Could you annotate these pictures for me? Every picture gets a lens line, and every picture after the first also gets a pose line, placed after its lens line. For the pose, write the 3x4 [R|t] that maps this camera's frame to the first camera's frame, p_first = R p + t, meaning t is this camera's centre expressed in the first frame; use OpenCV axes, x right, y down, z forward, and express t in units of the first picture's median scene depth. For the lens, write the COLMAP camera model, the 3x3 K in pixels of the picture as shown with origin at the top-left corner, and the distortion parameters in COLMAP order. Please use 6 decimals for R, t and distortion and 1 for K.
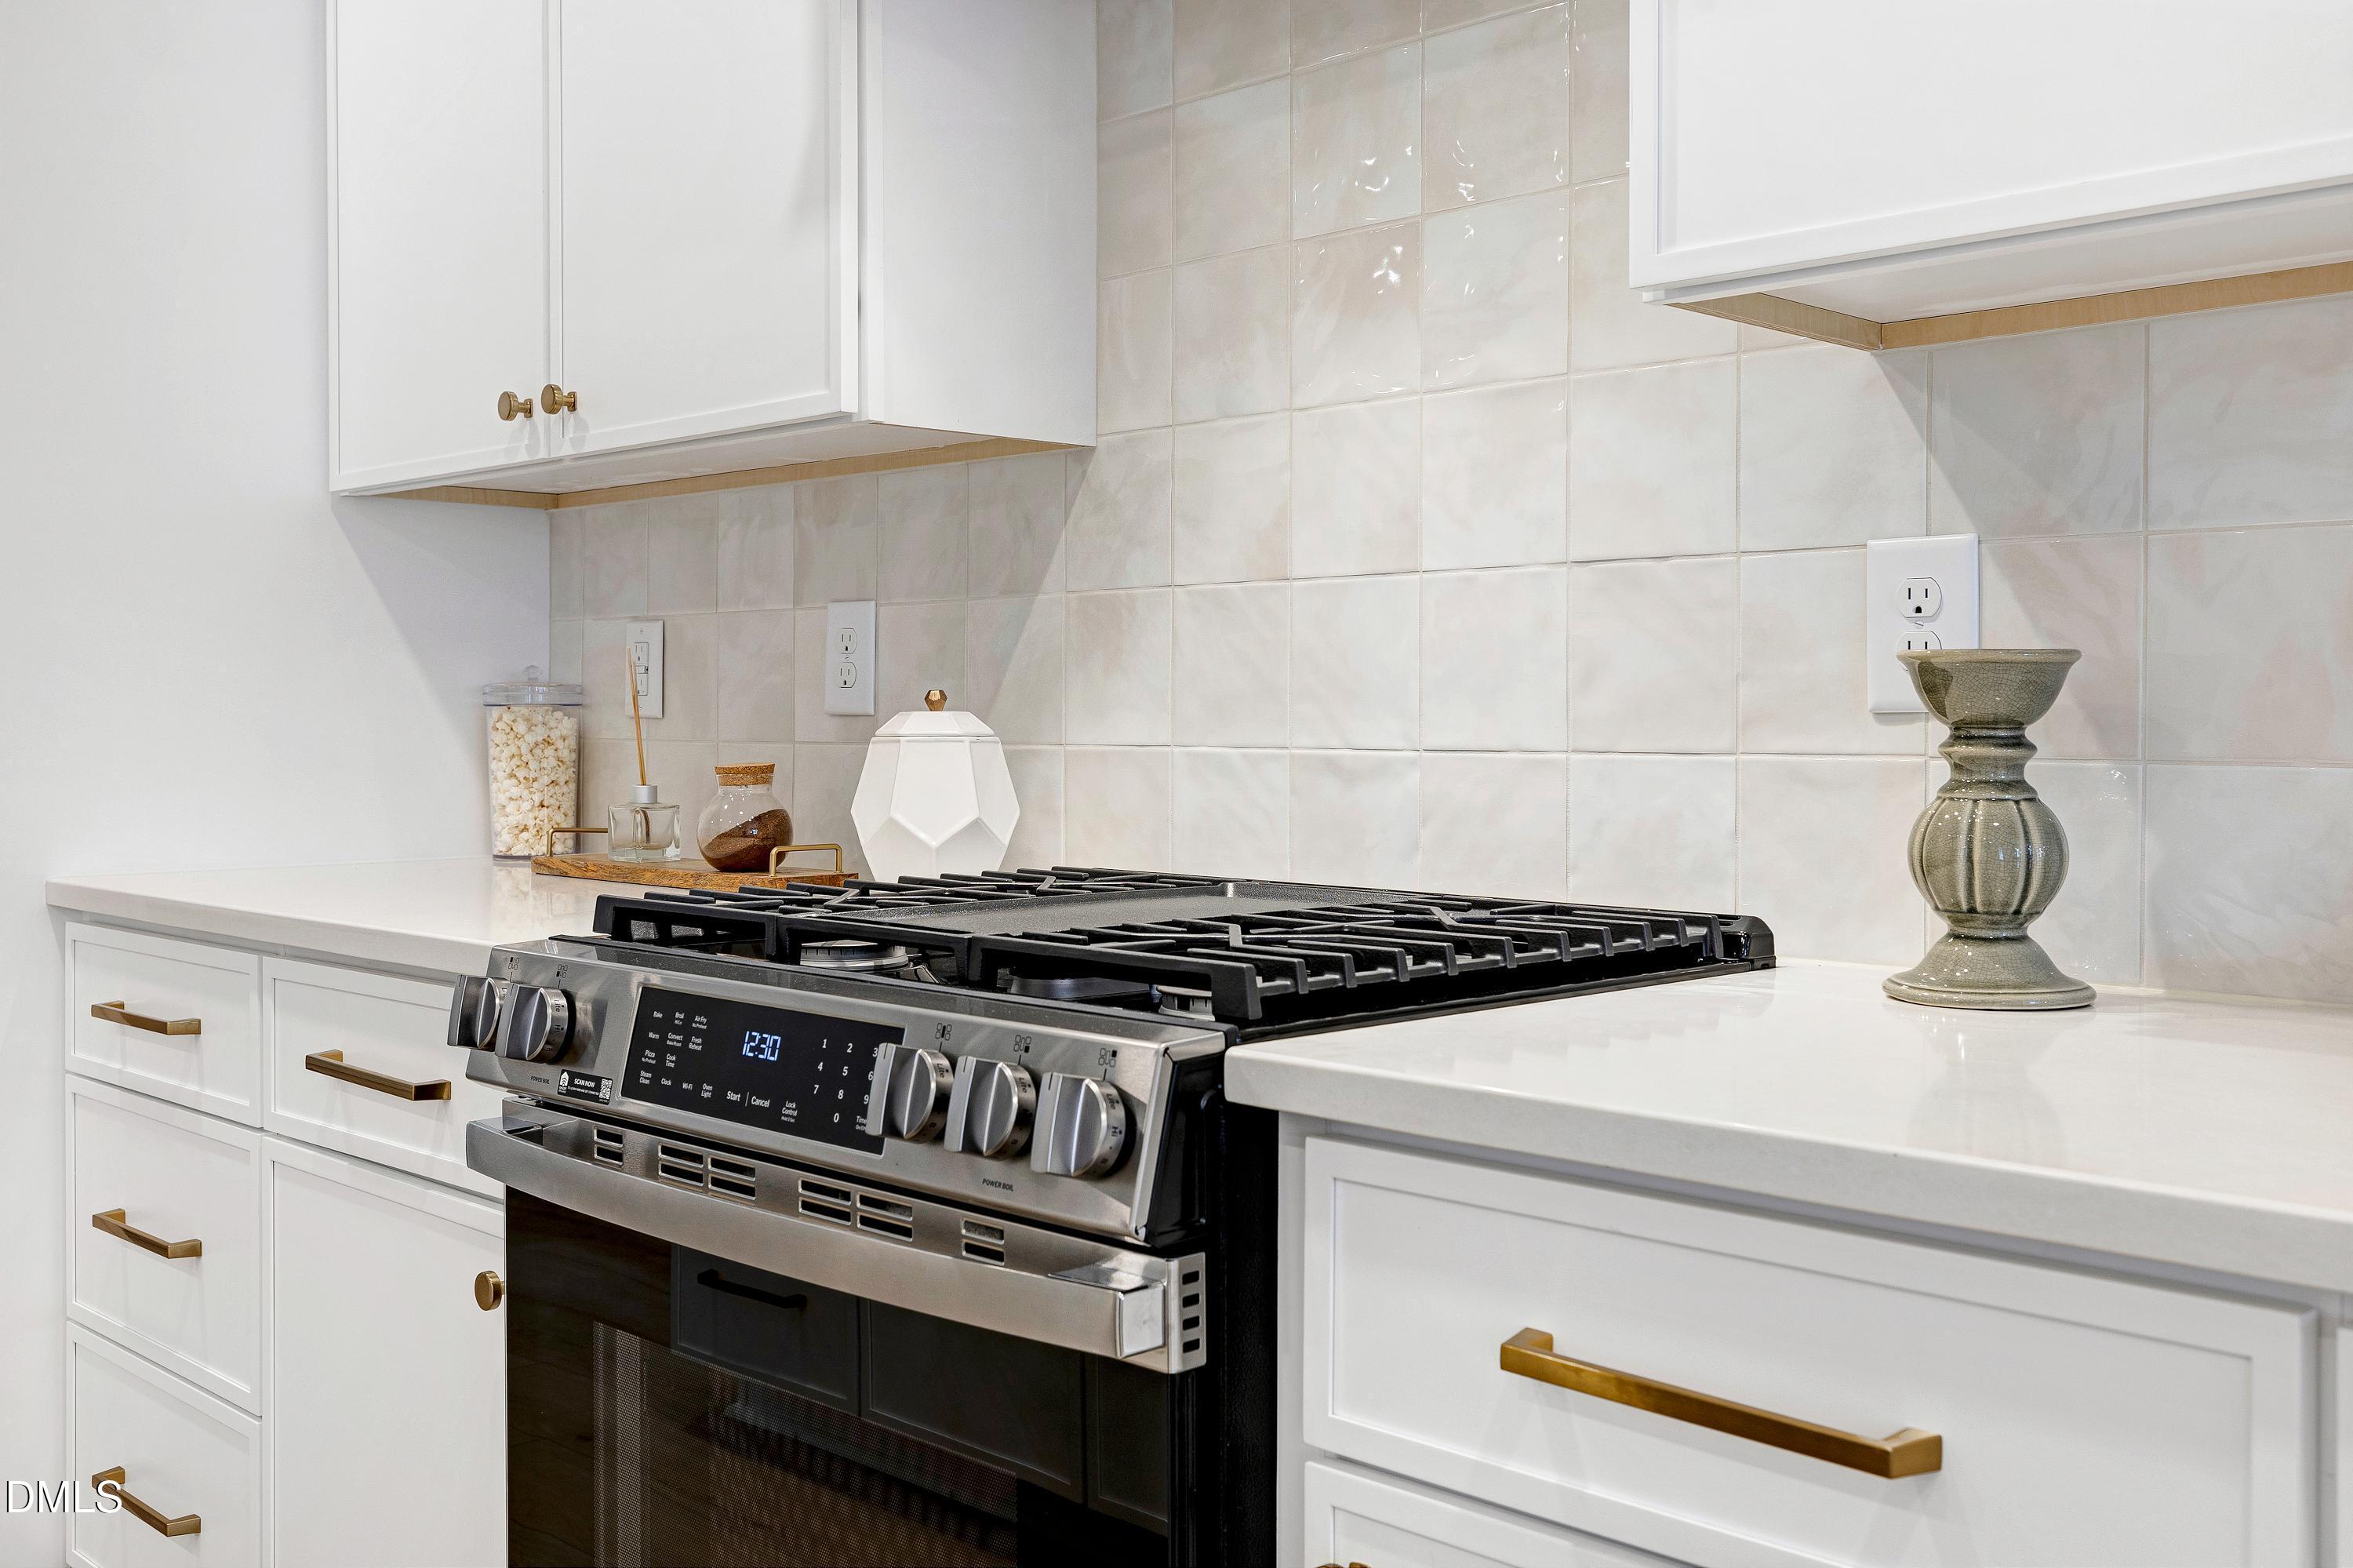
lens RADIAL K [[2248.4, 0, 1165.0], [0, 2248.4, 738.0], [0, 0, 1]] dist [0.002803, 0.007575]
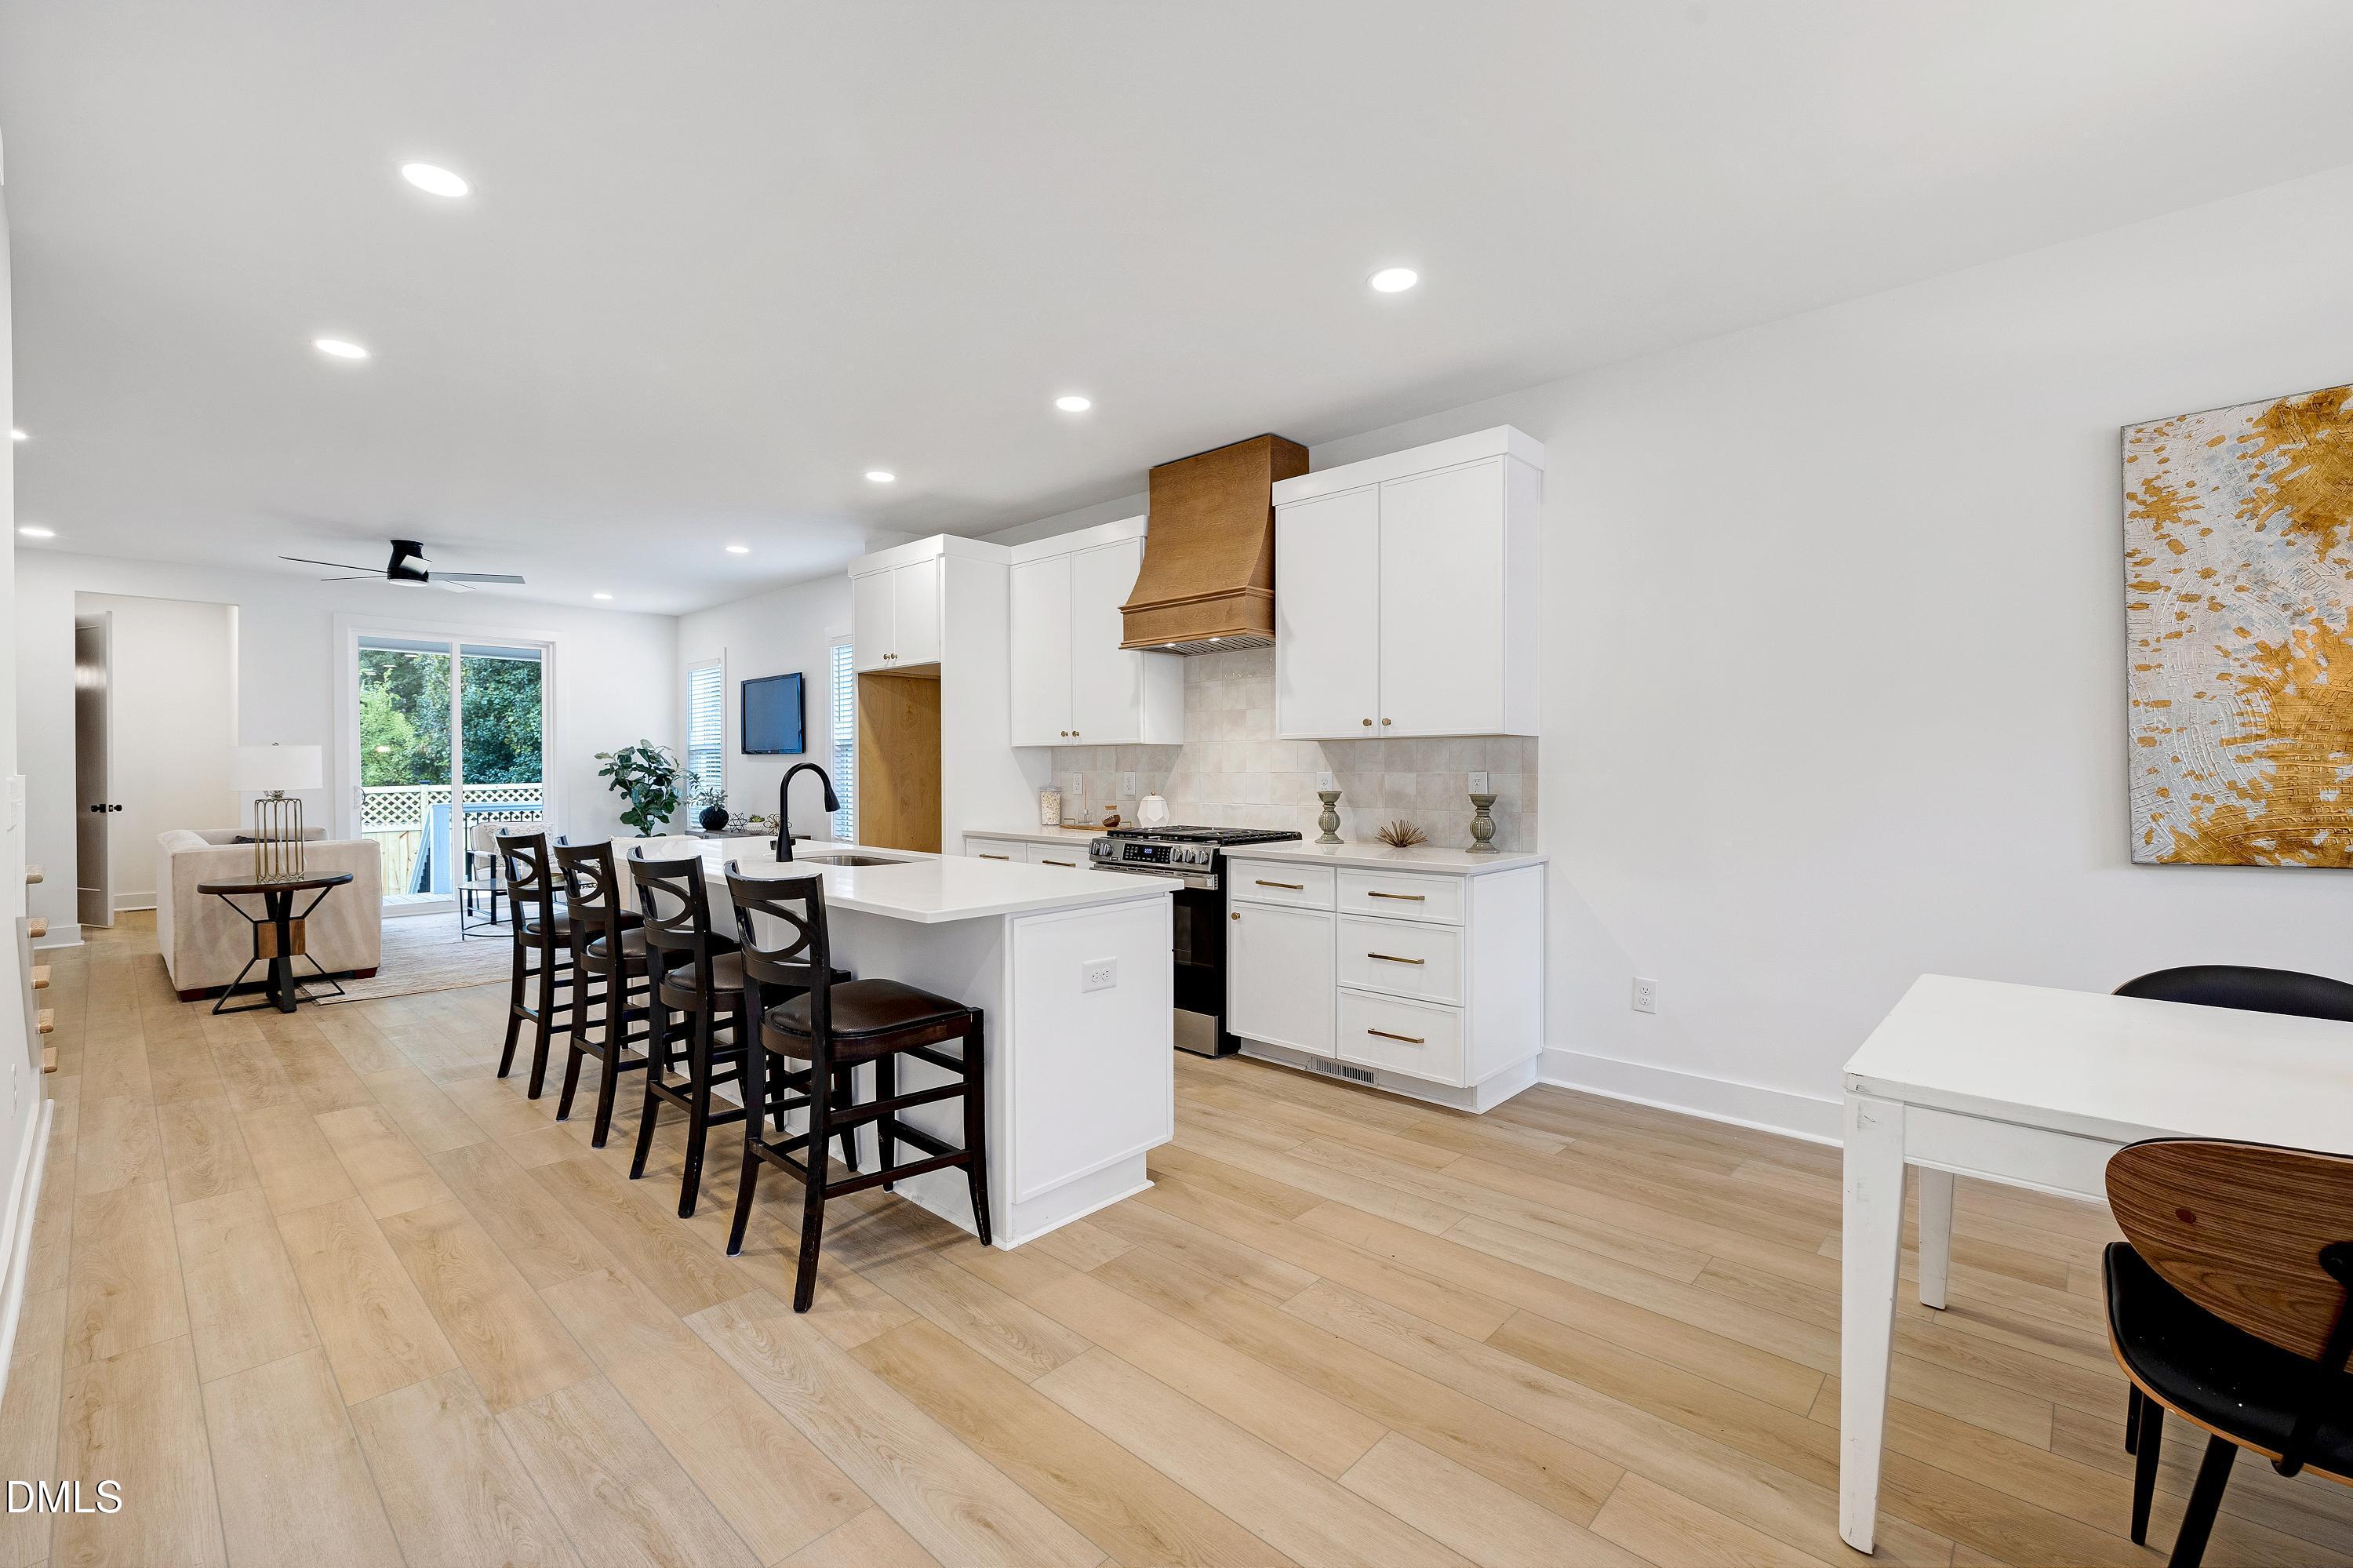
lens RADIAL K [[989.6, 0, 1165.9], [0, 989.6, 773.9], [0, 0, 1]] dist [-0.000529, 0.000197]
pose [[0.999566, -0.002922, 0.029317, -0.159245], [0.003032, 0.999989, -0.003709, -0.061274], [-0.029306, 0.003796, 0.999563, -1.470332]]
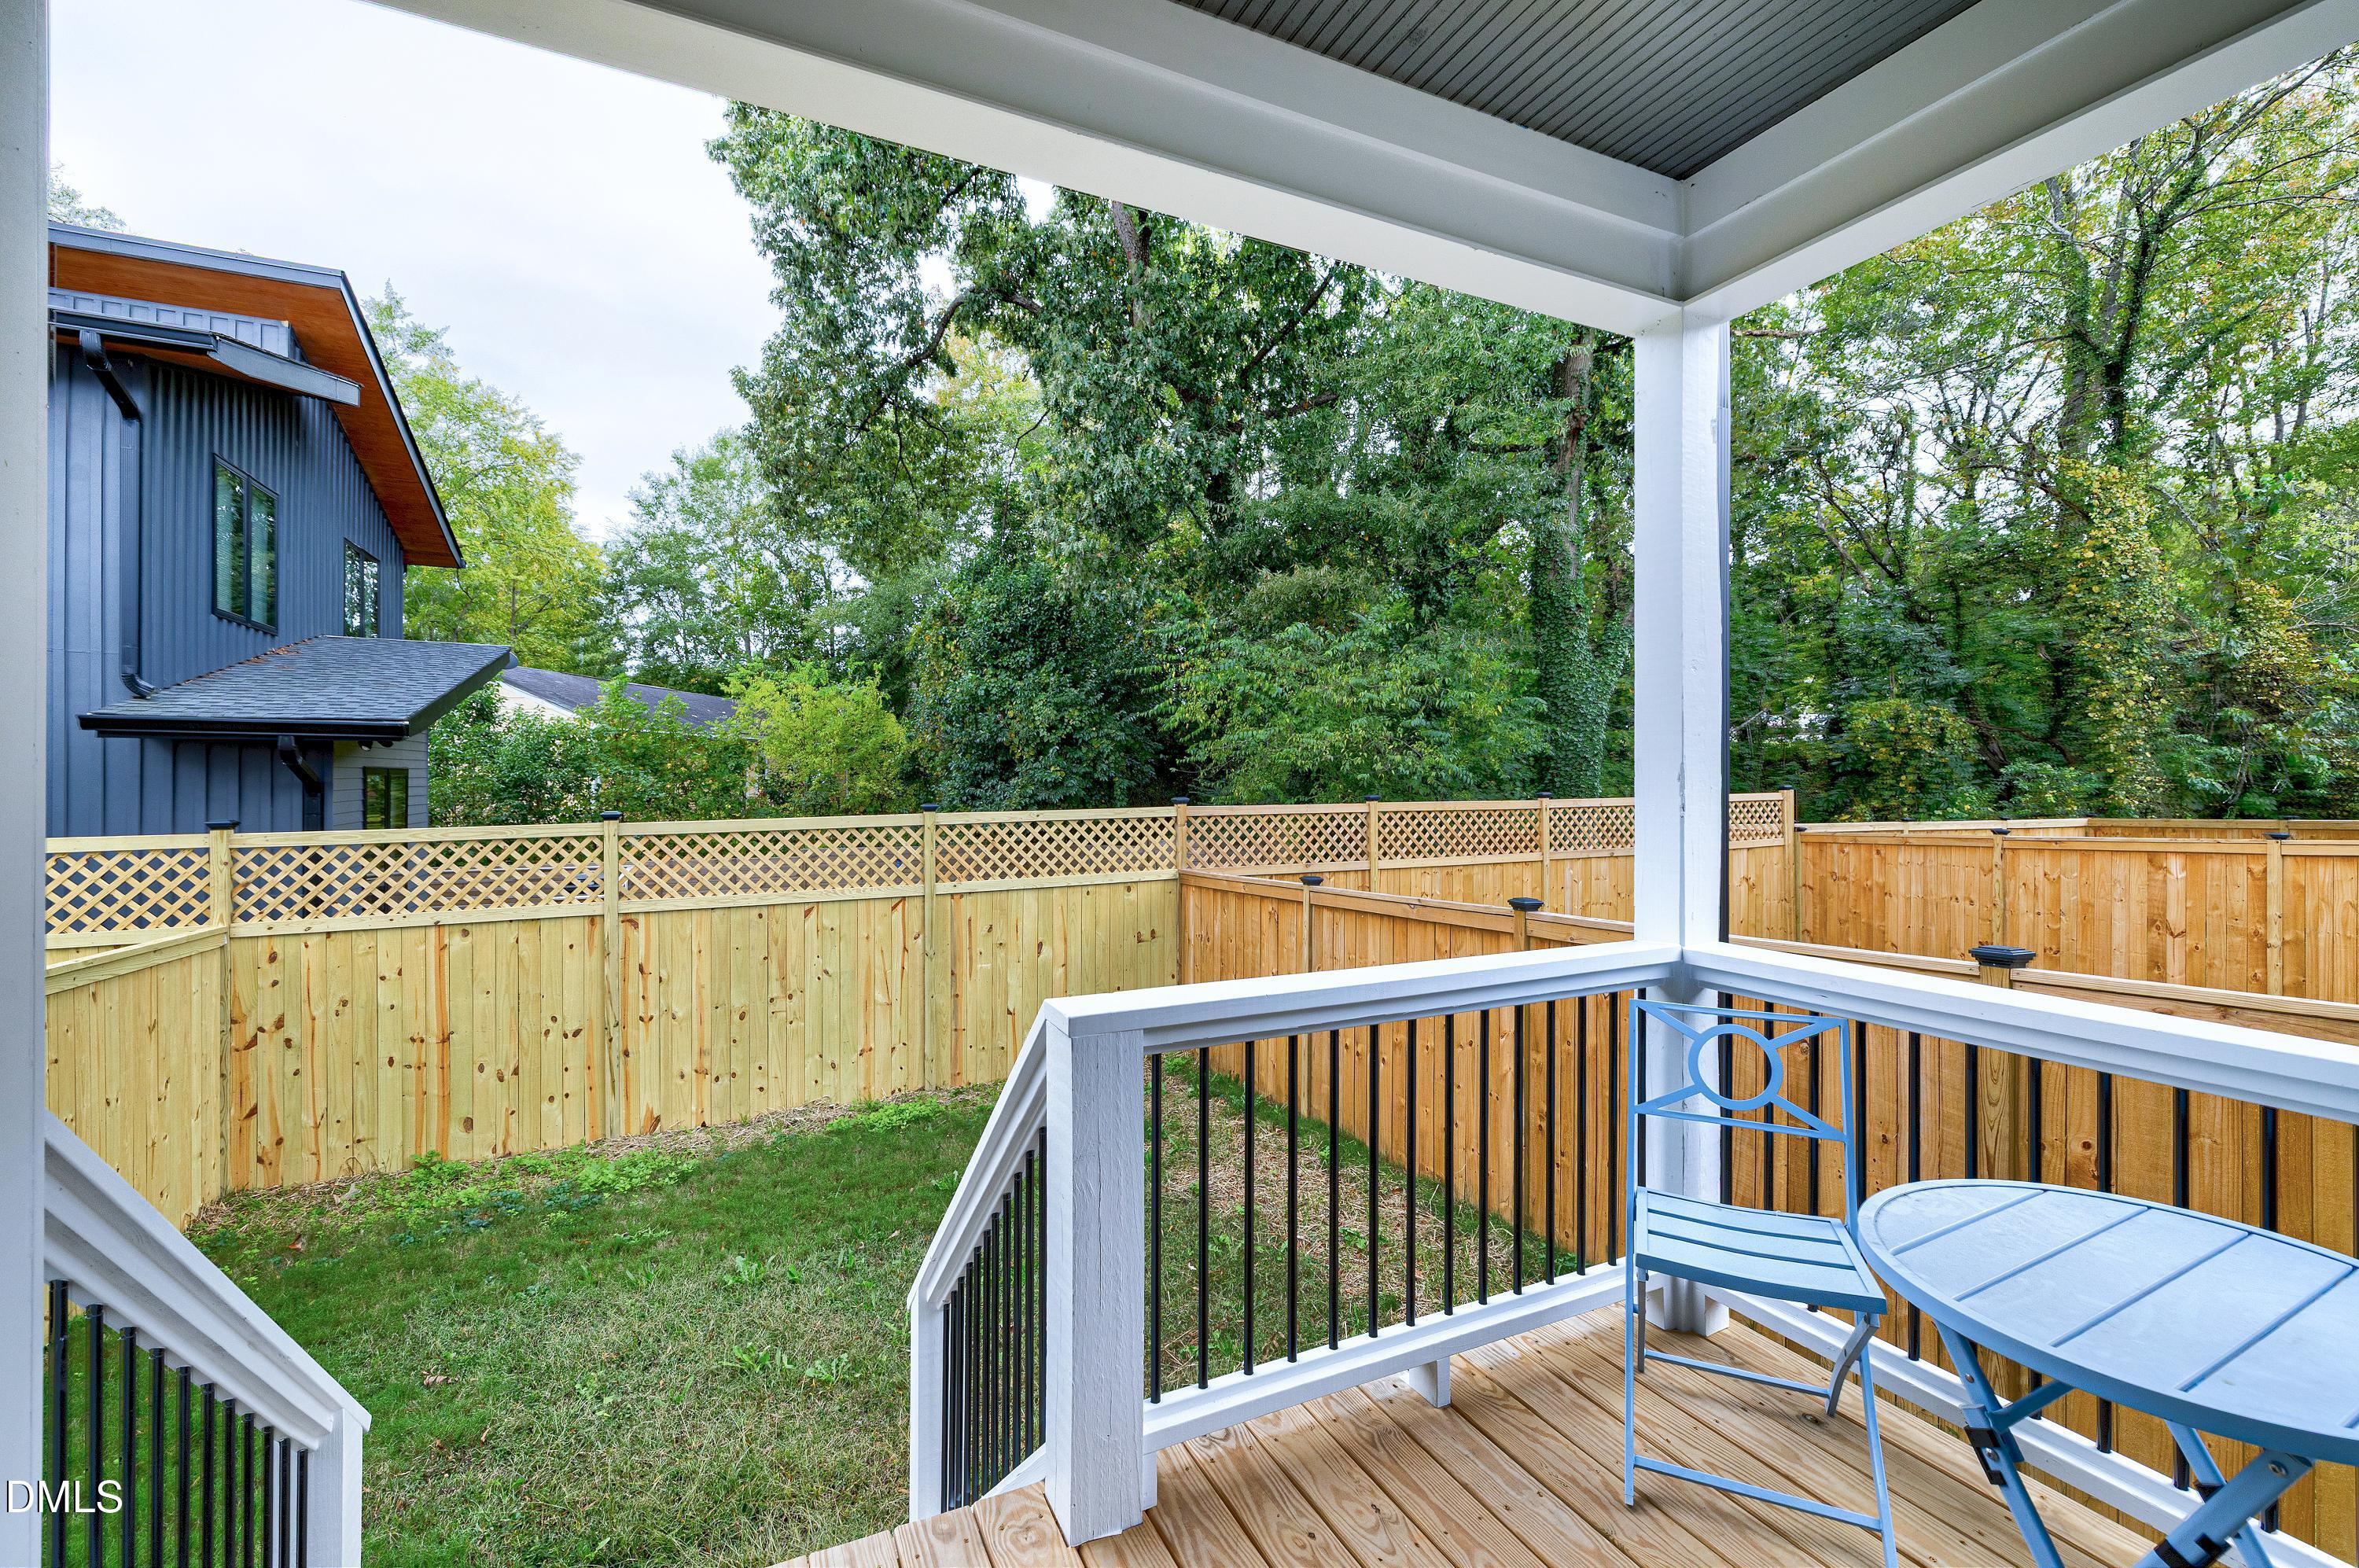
lens RADIAL K [[1010.8, 0, 1170.5], [0, 1010.8, 780.3], [0, 0, 1]] dist [-0.000322, 0.001107]
pose [[0.936712, 0.002795, -0.350090, -3.282827], [-0.005598, 0.999960, -0.006994, -0.130801], [0.350056, 0.008511, 0.936690, 2.787184]]
